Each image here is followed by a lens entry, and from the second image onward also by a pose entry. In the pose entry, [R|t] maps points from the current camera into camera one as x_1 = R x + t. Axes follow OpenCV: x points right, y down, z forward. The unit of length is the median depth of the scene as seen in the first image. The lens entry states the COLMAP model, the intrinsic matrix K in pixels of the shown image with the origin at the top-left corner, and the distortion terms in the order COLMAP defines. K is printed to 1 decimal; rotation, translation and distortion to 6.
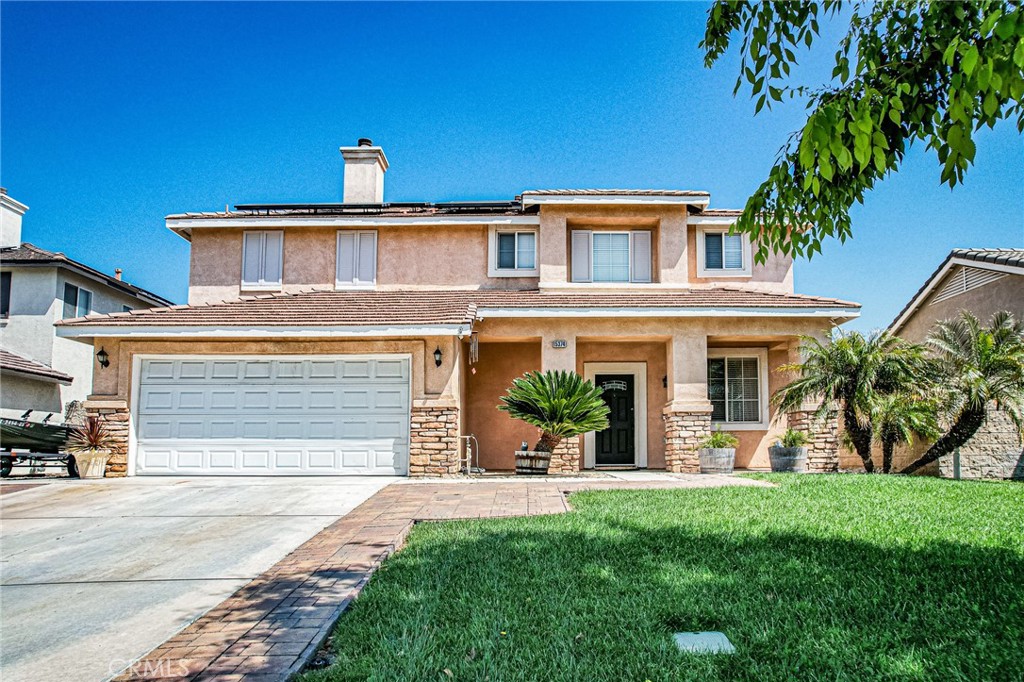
lens RADIAL K [[692.0, 0, 572.1], [0, 692.0, 436.4], [0, 0, 1]] dist [-0.037369, 0.000268]
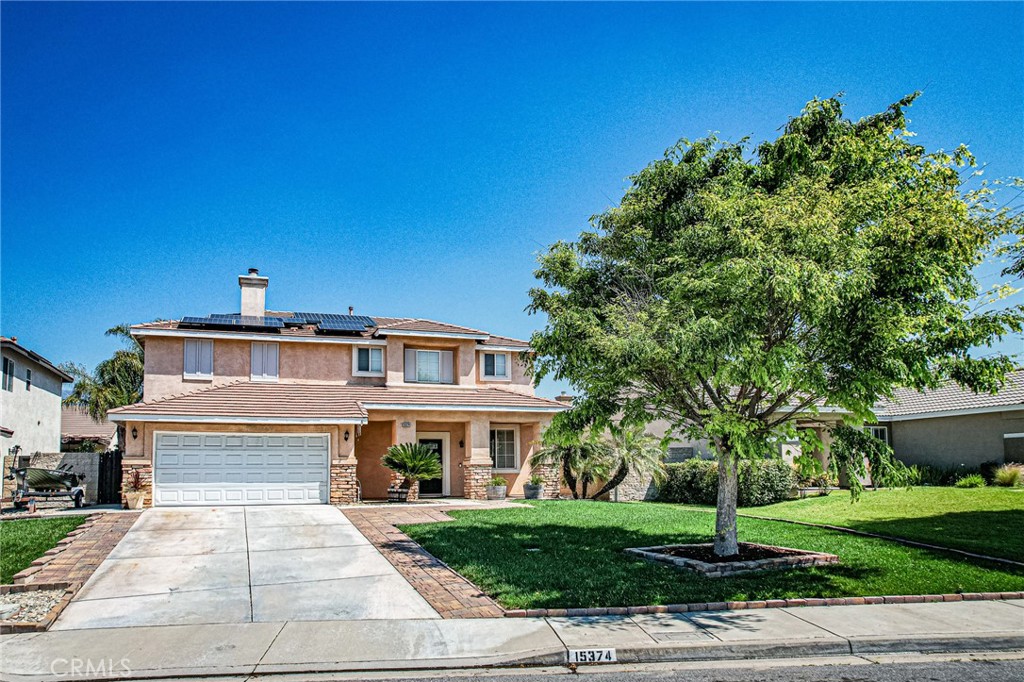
lens RADIAL K [[685.4, 0, 513.4], [0, 685.4, 453.7], [0, 0, 1]] dist [-0.042947, 0.001300]
pose [[0.950406, 0.006671, 0.310941, -0.283284], [-0.006062, 0.999977, -0.002925, -0.056952], [-0.310953, 0.000895, 0.950425, -0.660284]]
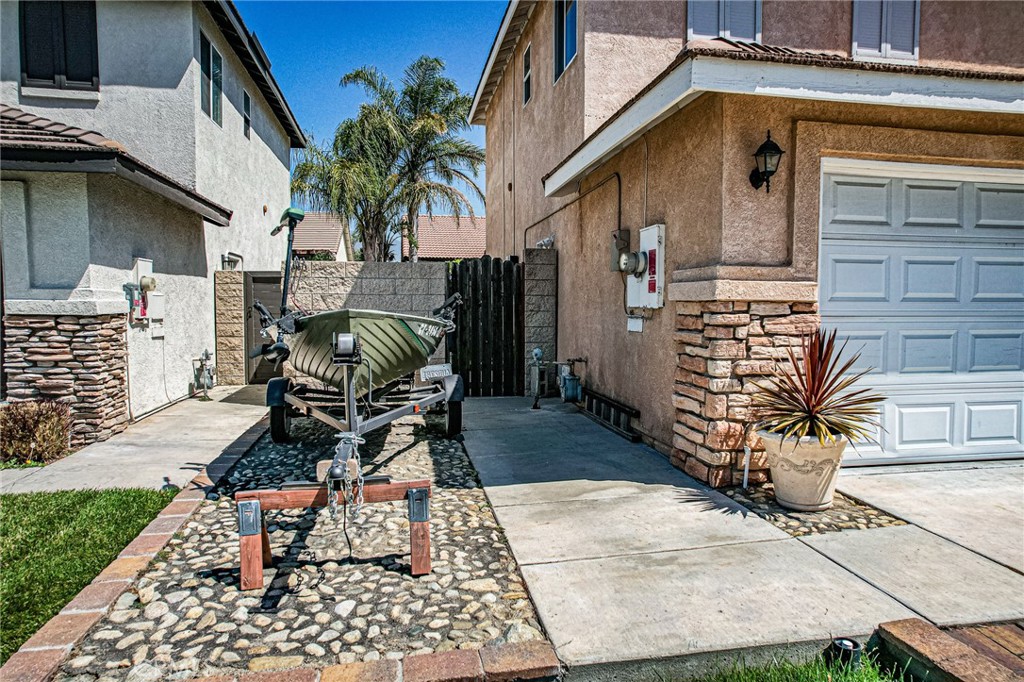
lens RADIAL K [[658.2, 0, 536.6], [0, 658.2, 344.0], [0, 0, 1]] dist [-0.022338, -0.000482]
pose [[0.989098, -0.004906, 0.147174, -0.725373], [-0.009912, 0.994960, 0.099781, -0.044339], [-0.146922, -0.100152, 0.984065, 0.553539]]
